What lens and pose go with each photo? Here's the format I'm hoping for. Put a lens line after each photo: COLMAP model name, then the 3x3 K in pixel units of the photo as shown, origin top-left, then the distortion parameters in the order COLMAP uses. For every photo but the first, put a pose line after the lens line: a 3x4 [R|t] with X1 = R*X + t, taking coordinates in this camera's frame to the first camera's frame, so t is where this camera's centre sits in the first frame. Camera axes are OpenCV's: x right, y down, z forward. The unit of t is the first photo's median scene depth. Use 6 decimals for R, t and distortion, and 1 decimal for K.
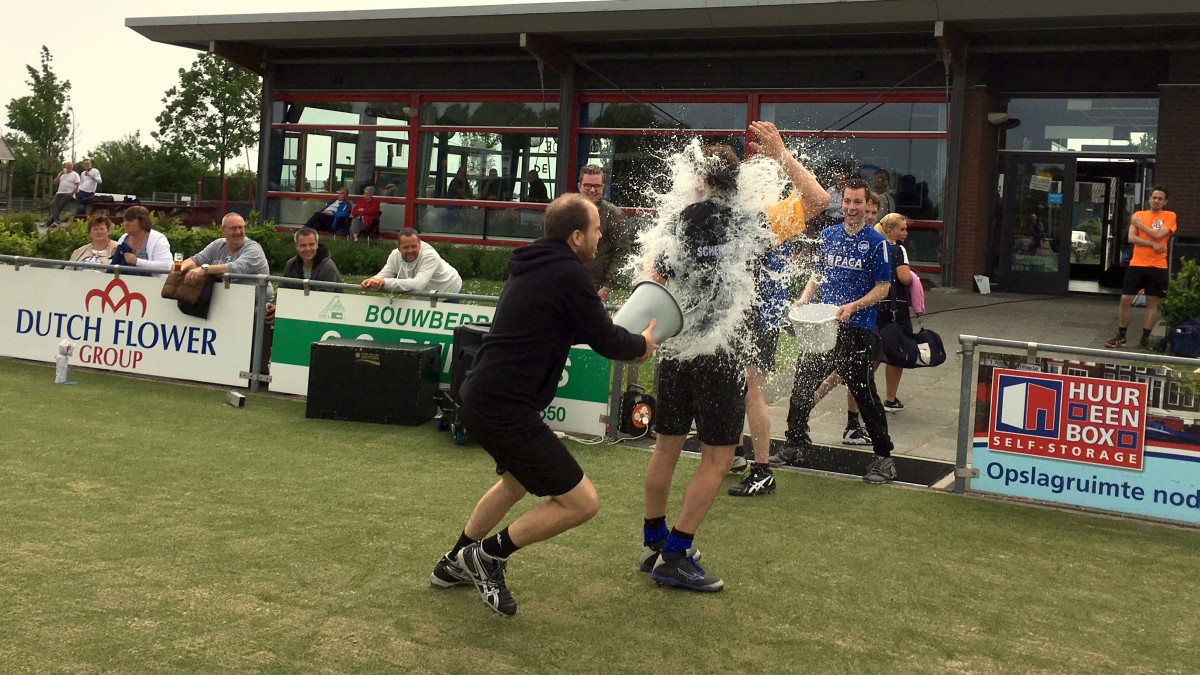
lens RADIAL K [[1221.0, 0, 602.6], [0, 1221.0, 117.2], [0, 0, 1]] dist [0.071537, -0.026042]
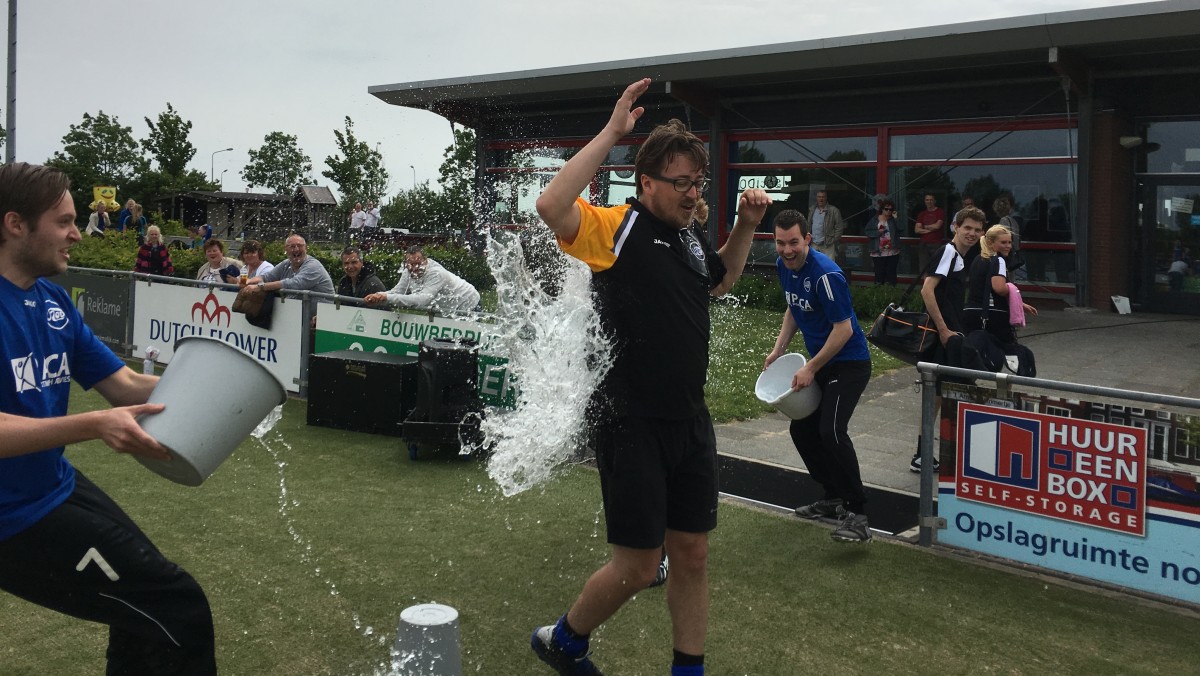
lens RADIAL K [[998.1, 0, 564.7], [0, 998.1, 209.7], [0, 0, 1]] dist [0.039195, -0.023920]
pose [[0.962535, -0.022428, -0.270228, 0.192797], [0.034629, 0.998581, 0.040467, 0.030433], [0.268936, -0.048309, 0.961946, 0.223790]]
